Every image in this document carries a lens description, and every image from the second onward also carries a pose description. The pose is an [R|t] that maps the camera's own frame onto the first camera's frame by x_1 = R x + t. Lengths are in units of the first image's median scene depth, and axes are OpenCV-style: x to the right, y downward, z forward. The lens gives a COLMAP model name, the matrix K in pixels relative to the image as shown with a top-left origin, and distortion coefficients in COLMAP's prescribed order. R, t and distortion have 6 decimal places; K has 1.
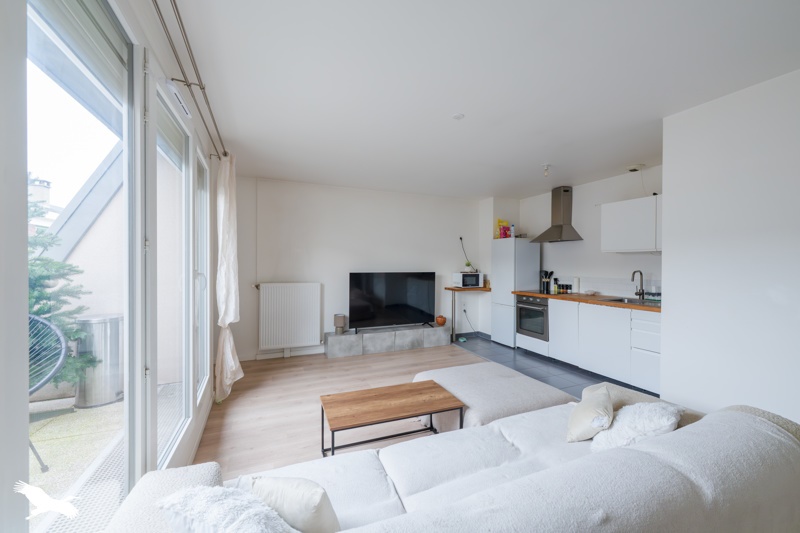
lens RADIAL K [[318.6, 0, 394.5], [0, 318.6, 265.6], [0, 0, 1]] dist [-0.000806, 0.000048]
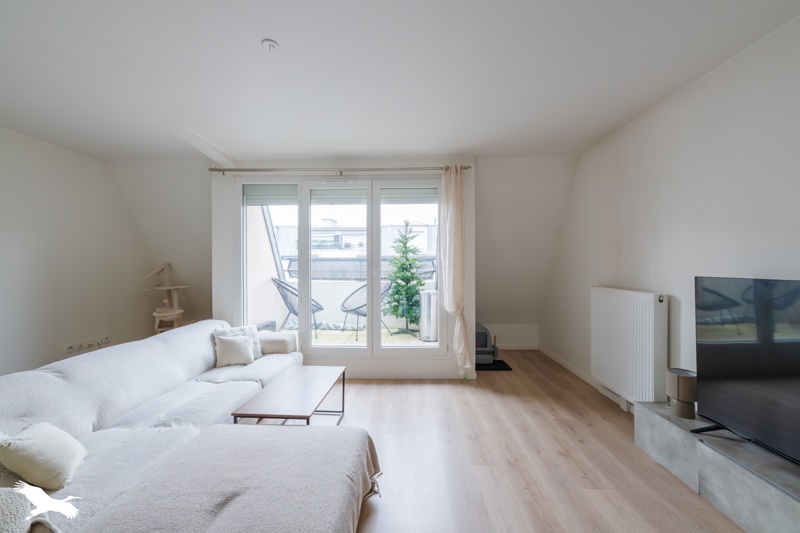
lens RADIAL K [[318.6, 0, 400.8], [0, 318.6, 266.0], [0, 0, 1]] dist [-0.000806, 0.000048]
pose [[-0.416203, -0.002805, -0.909267, 0.256653], [-0.007009, 0.999975, 0.000123, 0.009734], [0.909245, 0.006425, -0.416212, 0.559172]]
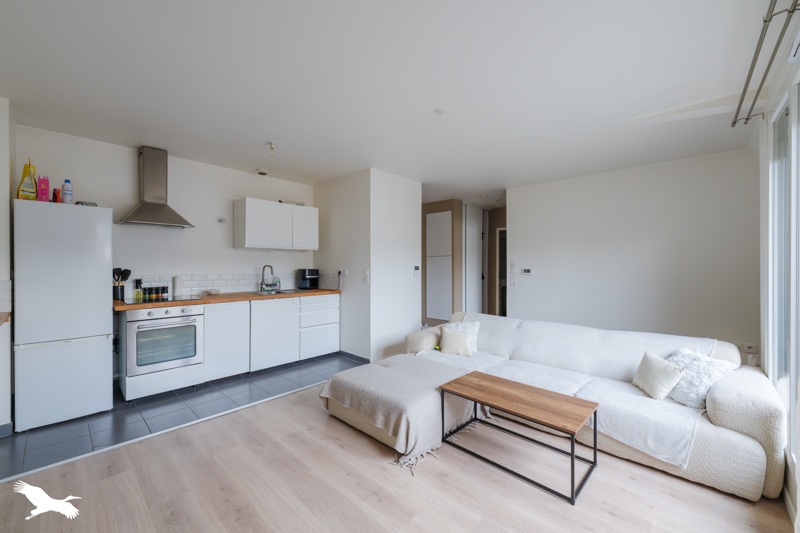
lens RADIAL K [[318.6, 0, 404.6], [0, 318.6, 267.2], [0, 0, 1]] dist [-0.000806, 0.000048]
pose [[-0.434052, -0.009575, 0.900837, -0.346581], [0.005068, 0.999902, 0.013070, 0.007700], [-0.900873, 0.010238, -0.433961, 0.802561]]
